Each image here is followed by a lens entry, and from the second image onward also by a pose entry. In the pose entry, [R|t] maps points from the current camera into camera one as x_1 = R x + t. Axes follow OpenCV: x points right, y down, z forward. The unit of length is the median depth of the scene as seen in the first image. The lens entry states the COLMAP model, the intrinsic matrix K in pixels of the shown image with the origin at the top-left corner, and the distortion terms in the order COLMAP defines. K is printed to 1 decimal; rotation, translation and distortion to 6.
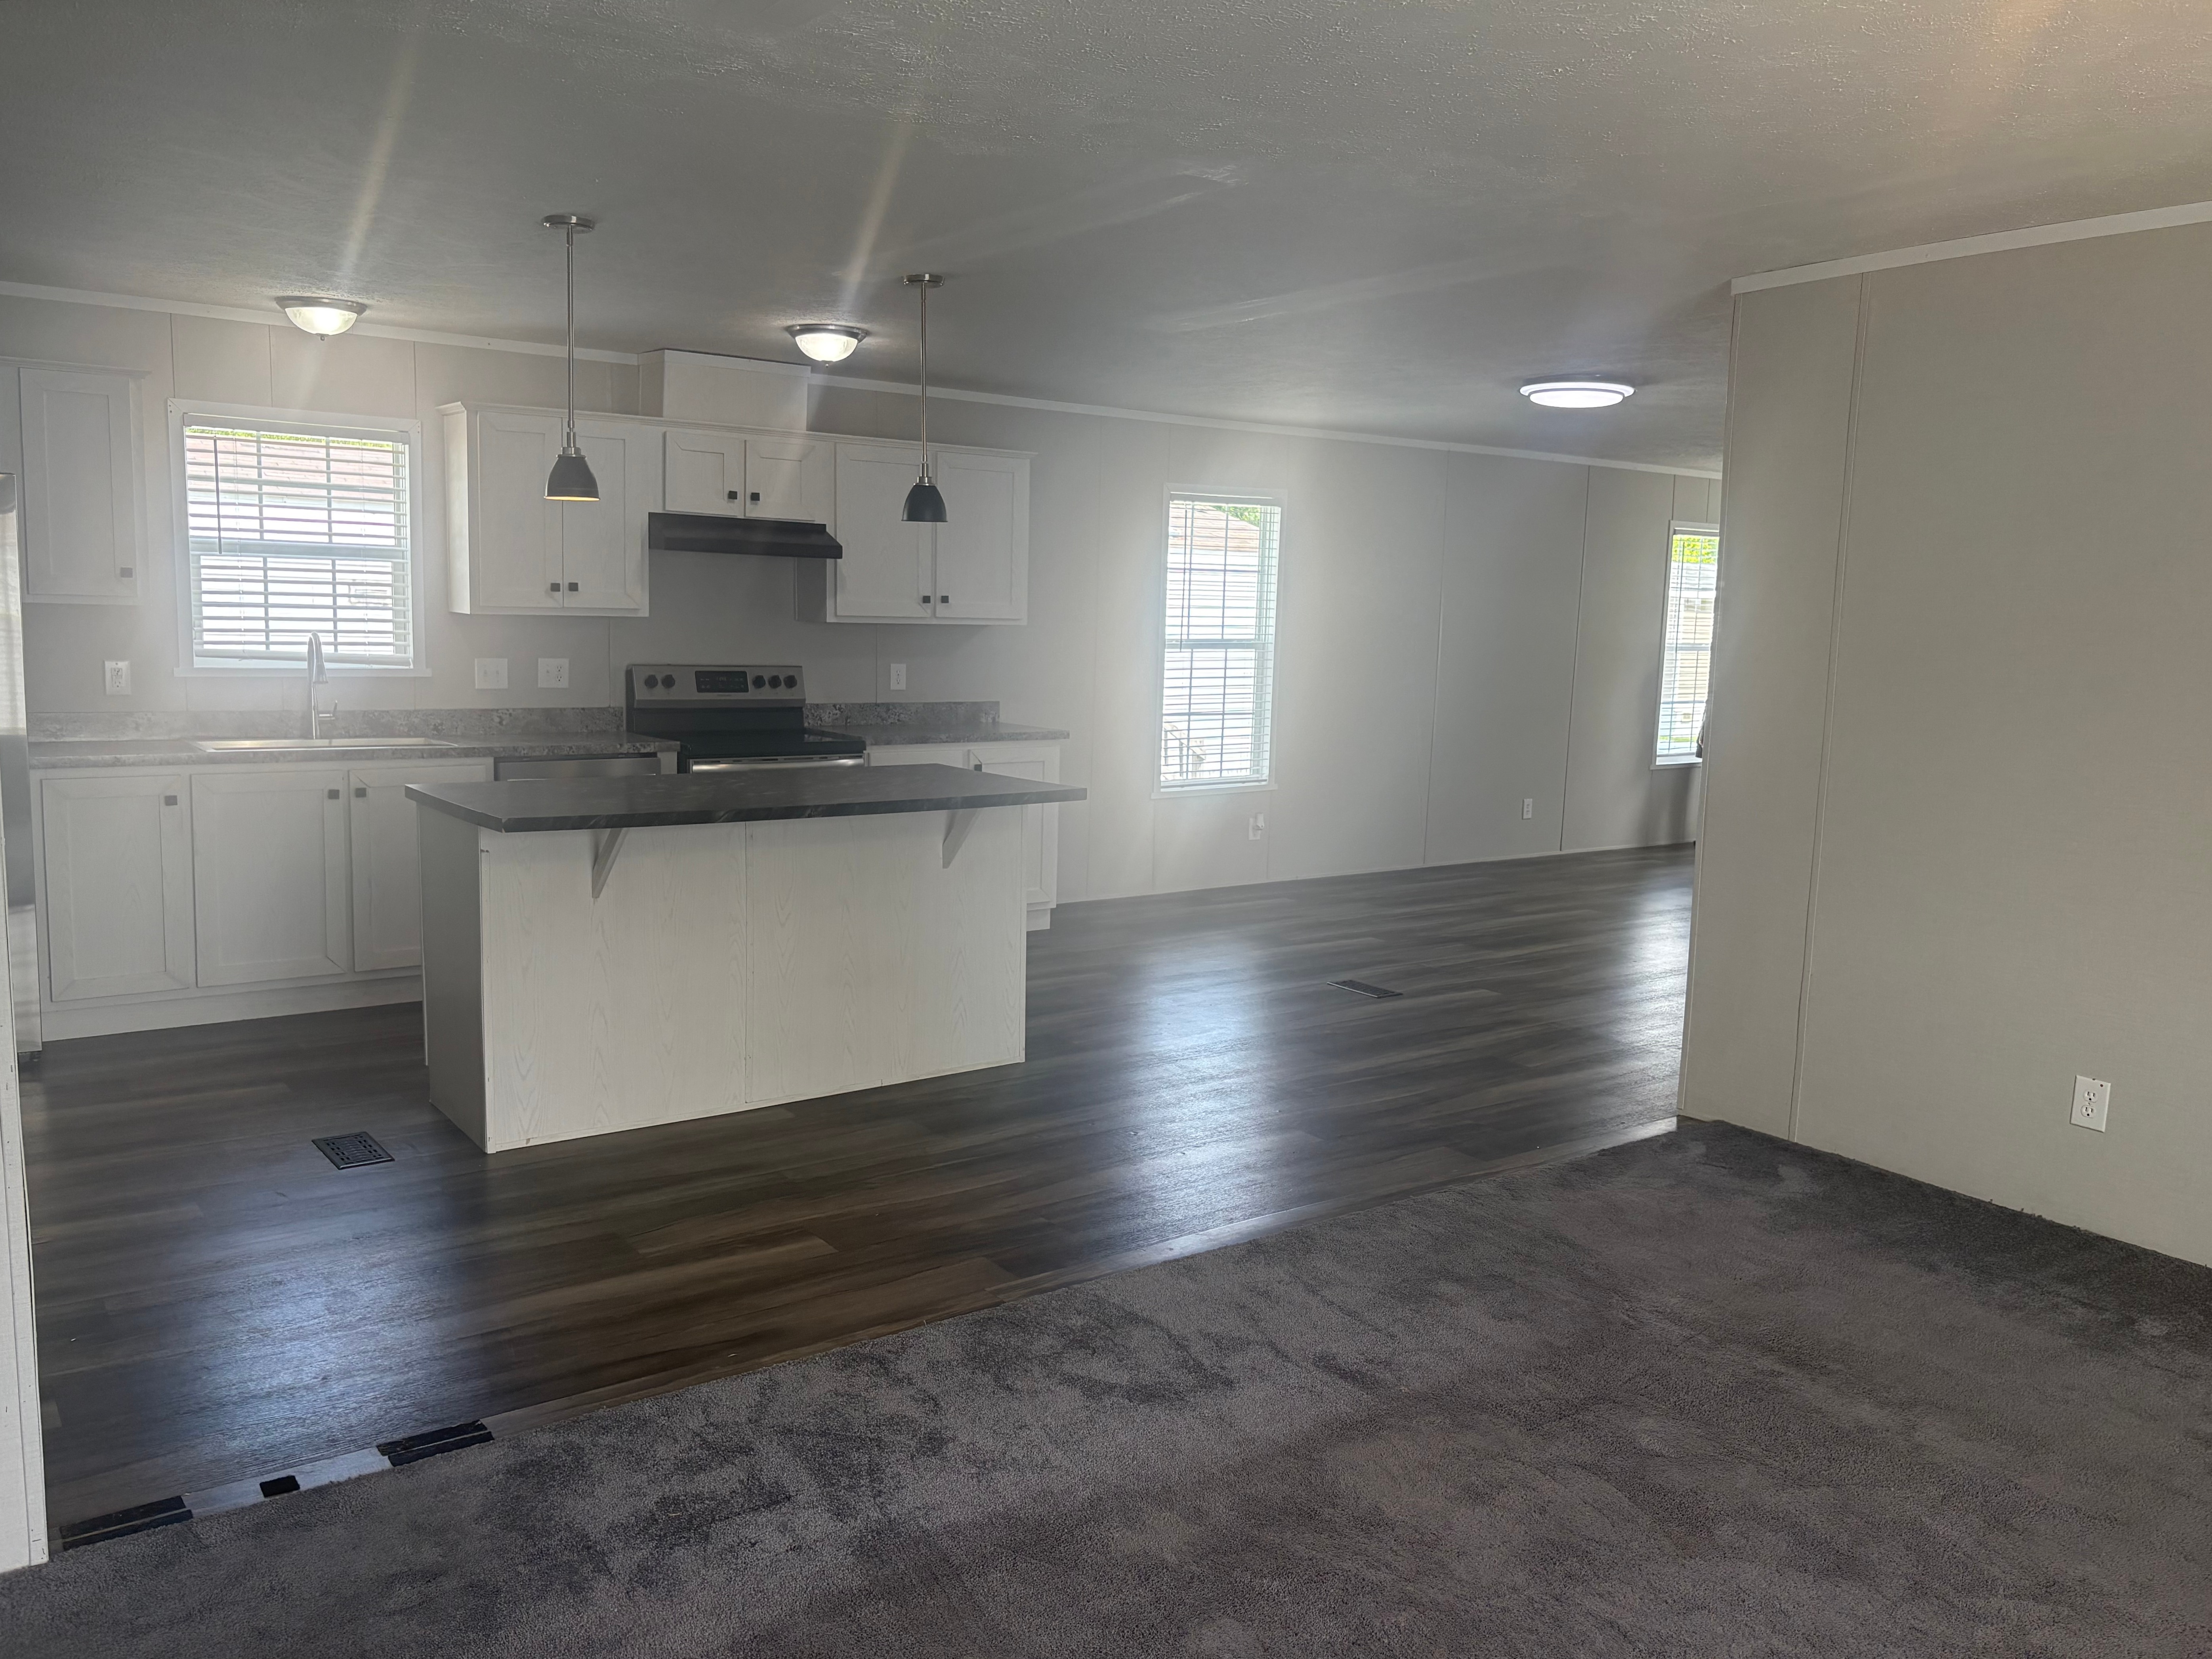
lens RADIAL K [[1674.9, 0, 1106.0], [0, 1674.9, 829.5], [0, 0, 1]] dist [0.034503, -0.000135]
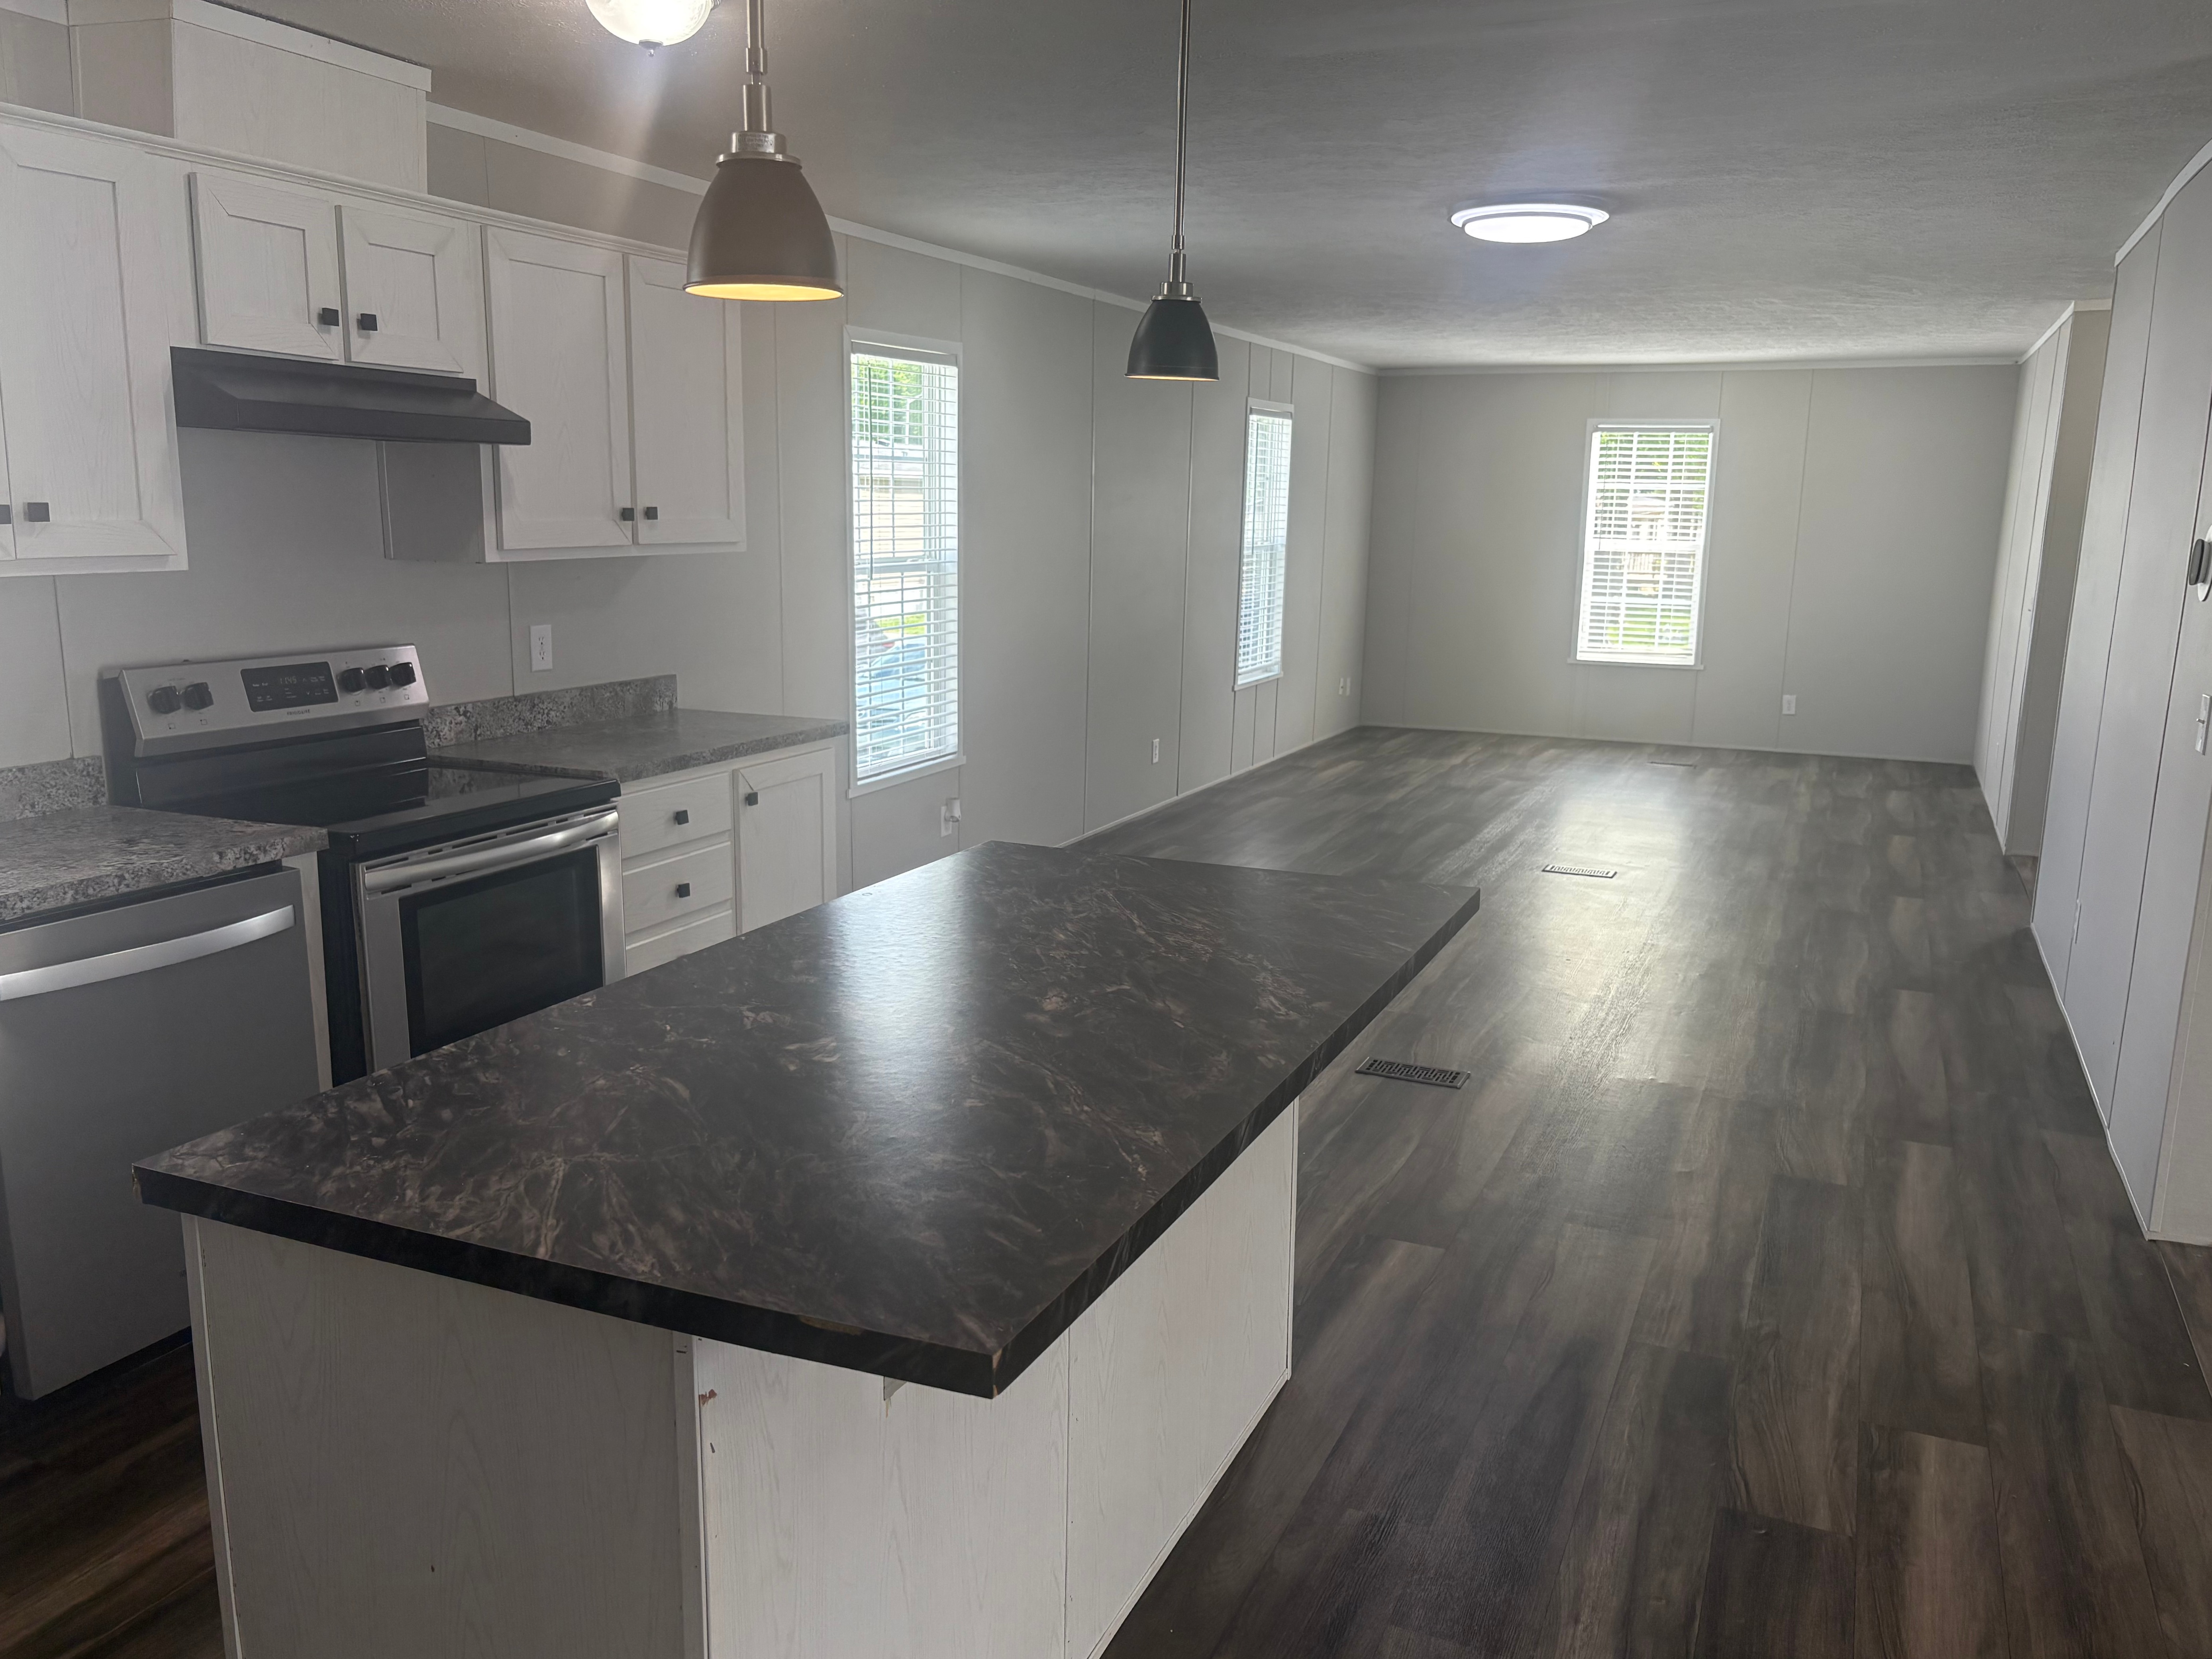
lens RADIAL K [[1686.4, 0, 1106.0], [0, 1686.4, 829.5], [0, 0, 1]] dist [-0.034445, 0.040192]
pose [[0.852342, -0.113248, 0.510577, -0.293914], [0.075560, 0.992696, 0.094046, -0.076806], [-0.517498, -0.041580, 0.854674, 0.445920]]
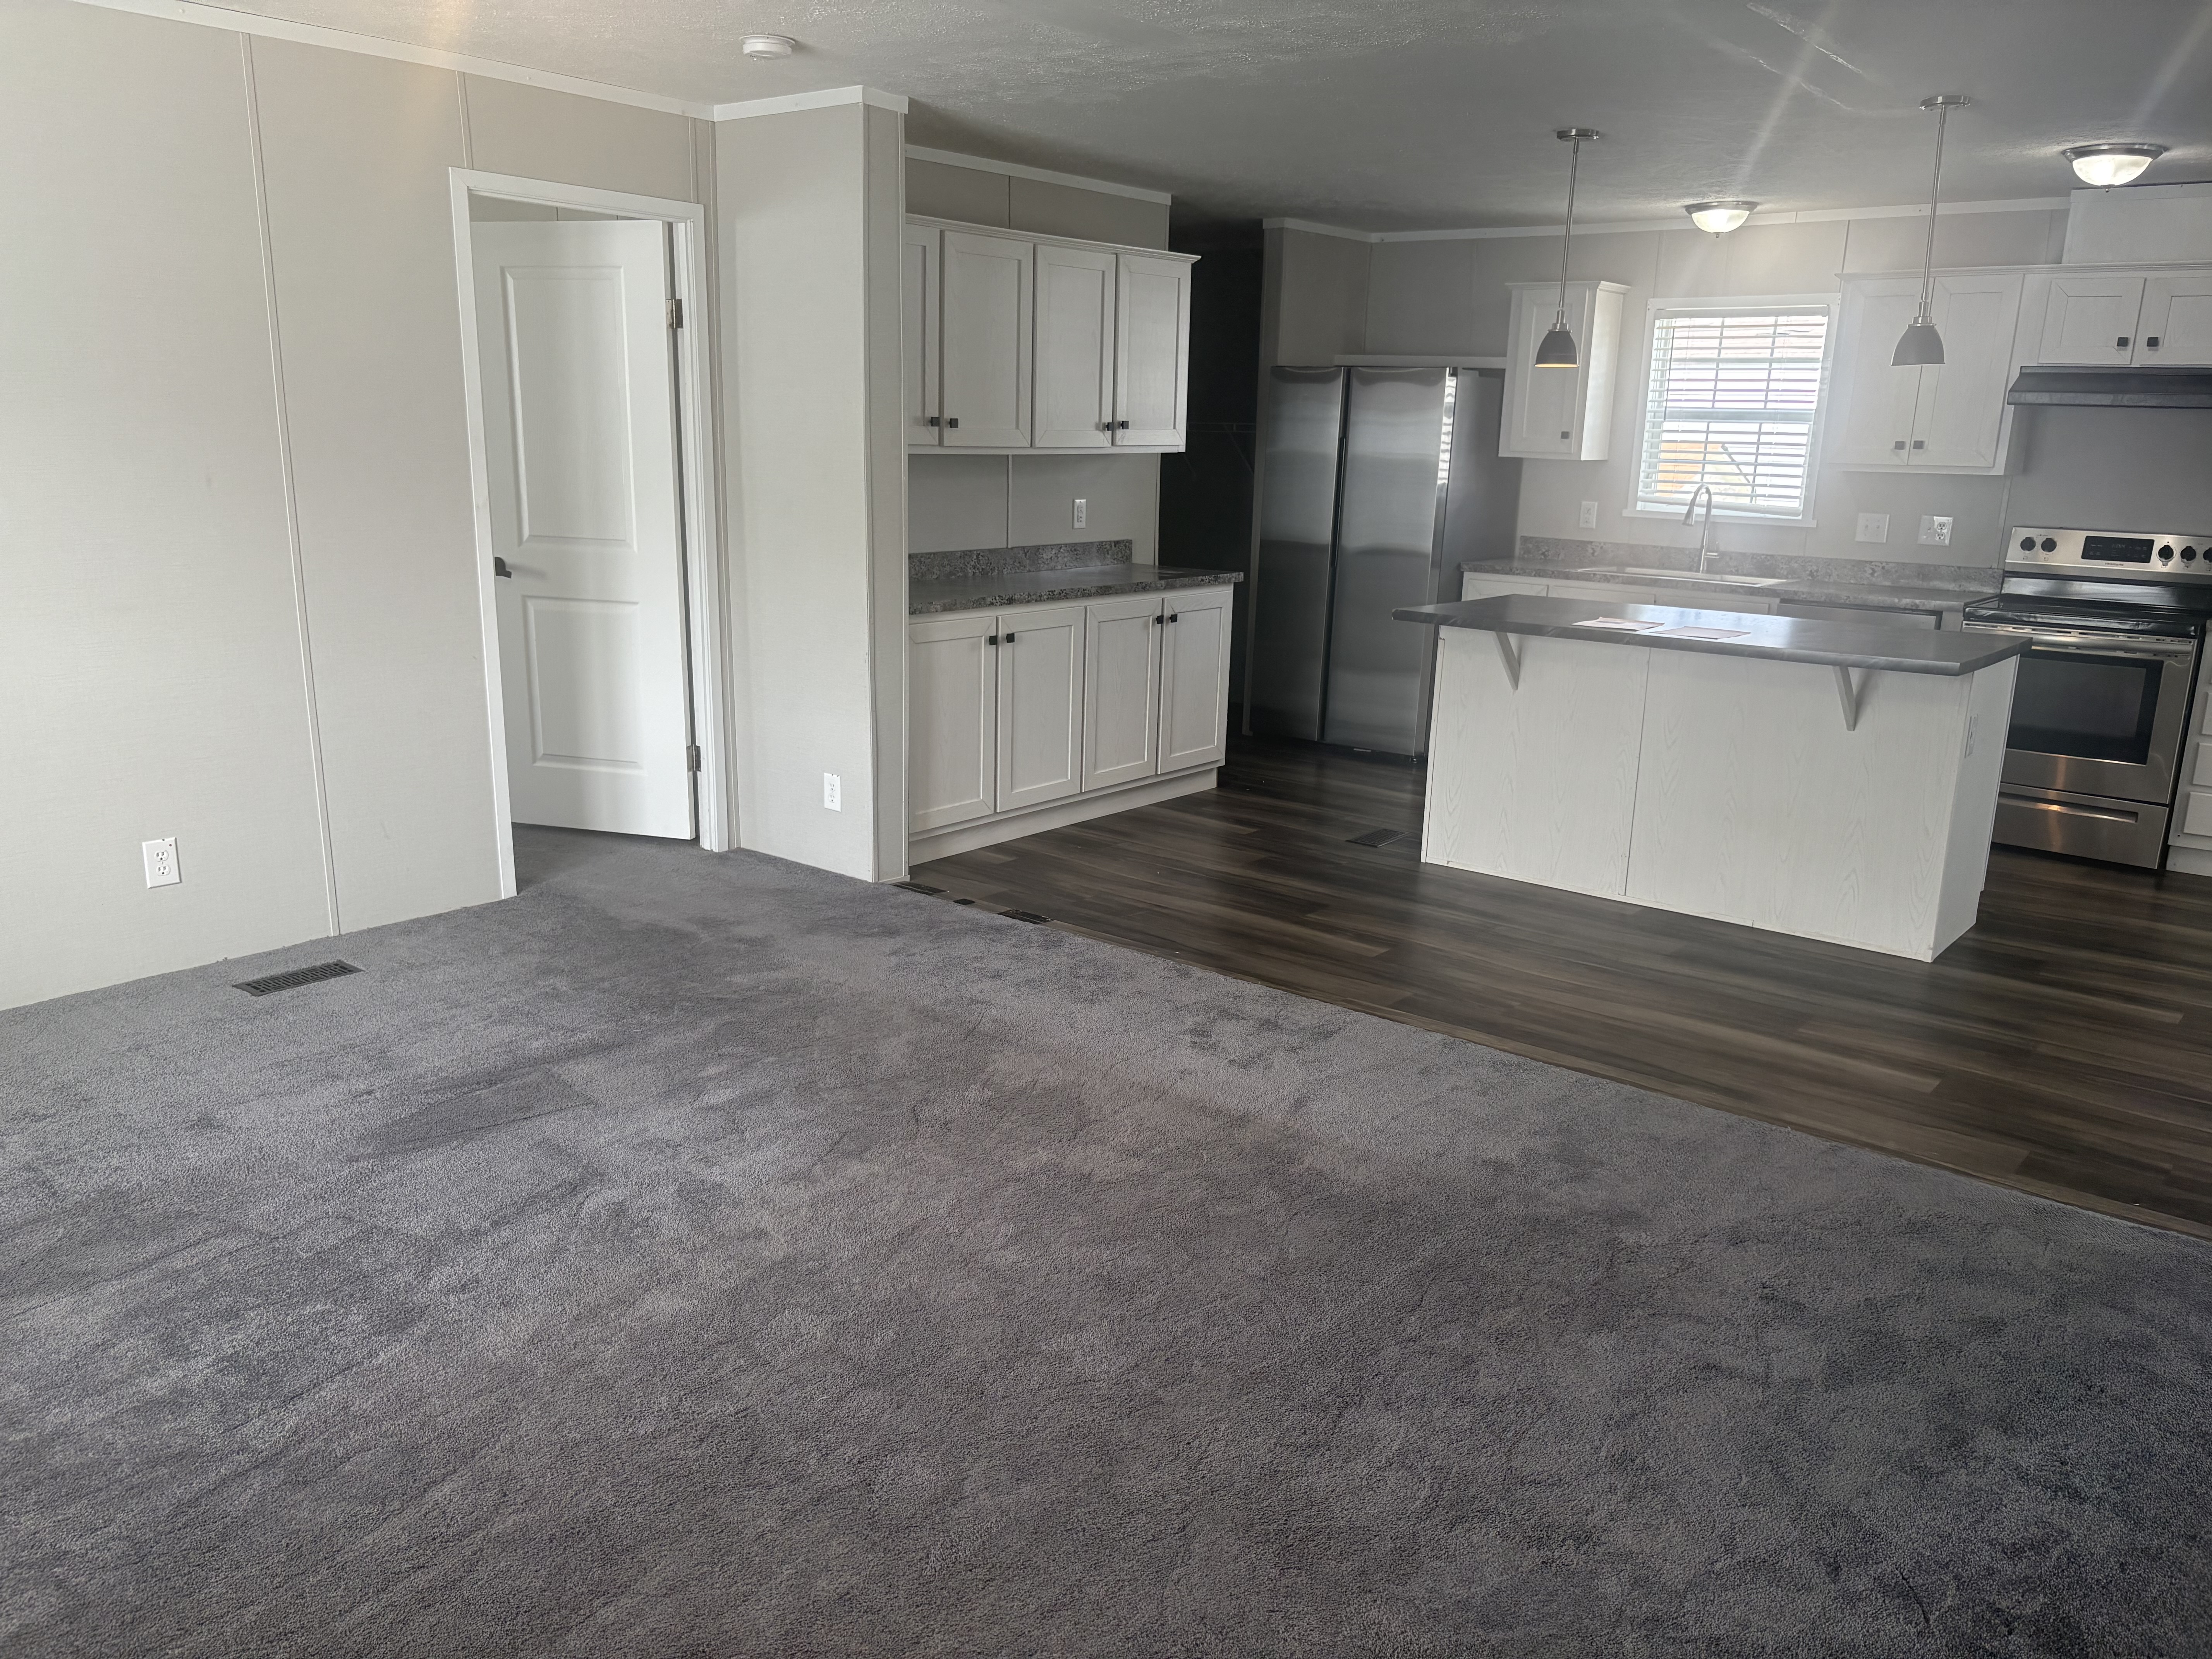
lens RADIAL K [[1686.4, 0, 1106.0], [0, 1686.4, 829.5], [0, 0, 1]] dist [-0.034445, 0.040192]
pose [[0.269166, 0.207017, -0.940582, 0.530650], [-0.144859, 0.974217, 0.172966, -0.018982], [0.952137, 0.089695, 0.292214, 0.233232]]
